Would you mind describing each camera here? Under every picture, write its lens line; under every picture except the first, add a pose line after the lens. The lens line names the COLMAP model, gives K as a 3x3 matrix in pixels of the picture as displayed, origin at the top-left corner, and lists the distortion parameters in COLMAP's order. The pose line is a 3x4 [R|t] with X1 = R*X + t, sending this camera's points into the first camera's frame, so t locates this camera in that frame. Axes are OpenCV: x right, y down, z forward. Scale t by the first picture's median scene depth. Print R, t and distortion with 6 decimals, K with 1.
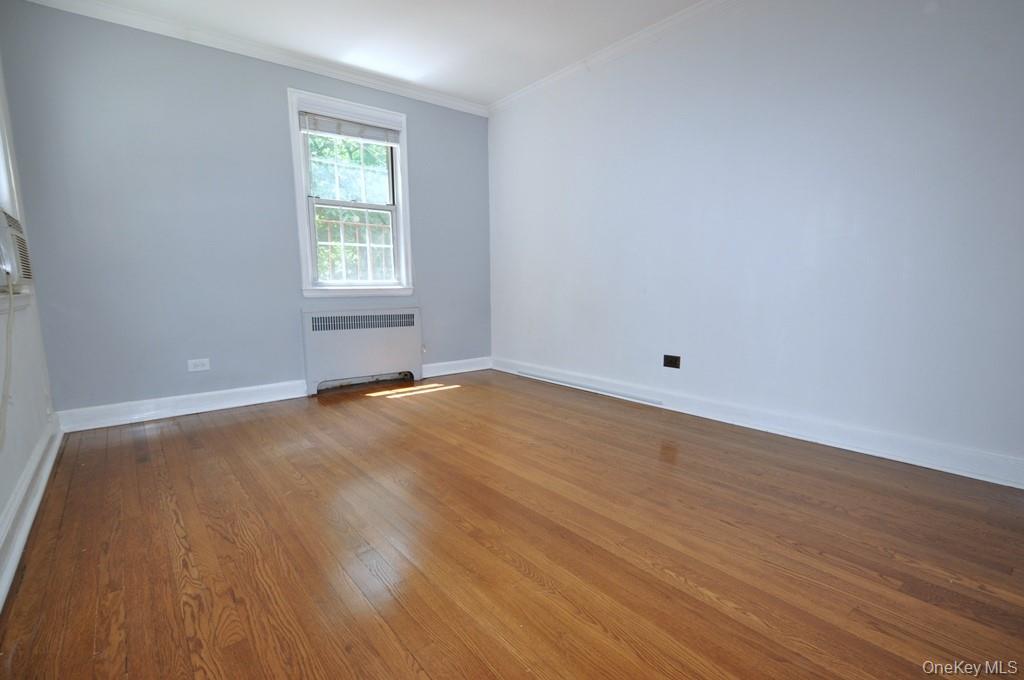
lens RADIAL K [[467.5, 0, 508.4], [0, 467.5, 356.3], [0, 0, 1]] dist [0.000322, -0.000435]
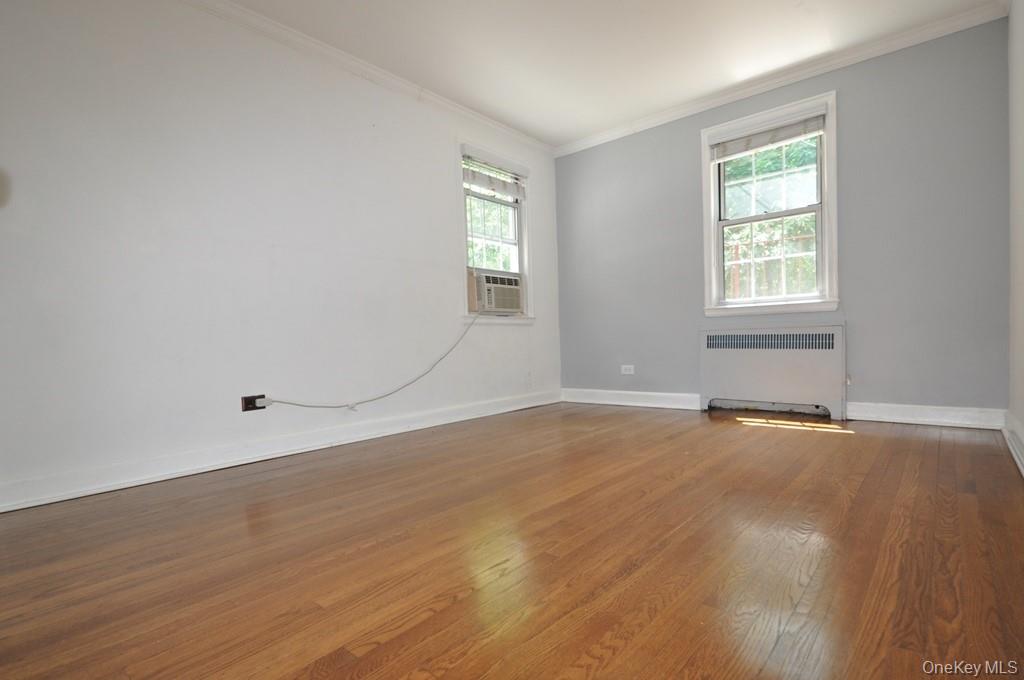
lens RADIAL K [[483.2, 0, 510.9], [0, 483.2, 355.4], [0, 0, 1]] dist [-0.000430, -0.000705]
pose [[0.209149, 0.040302, -0.977053, 0.513925], [-0.117464, 0.992951, 0.015814, -0.003600], [0.970803, 0.111461, 0.212409, 0.327483]]
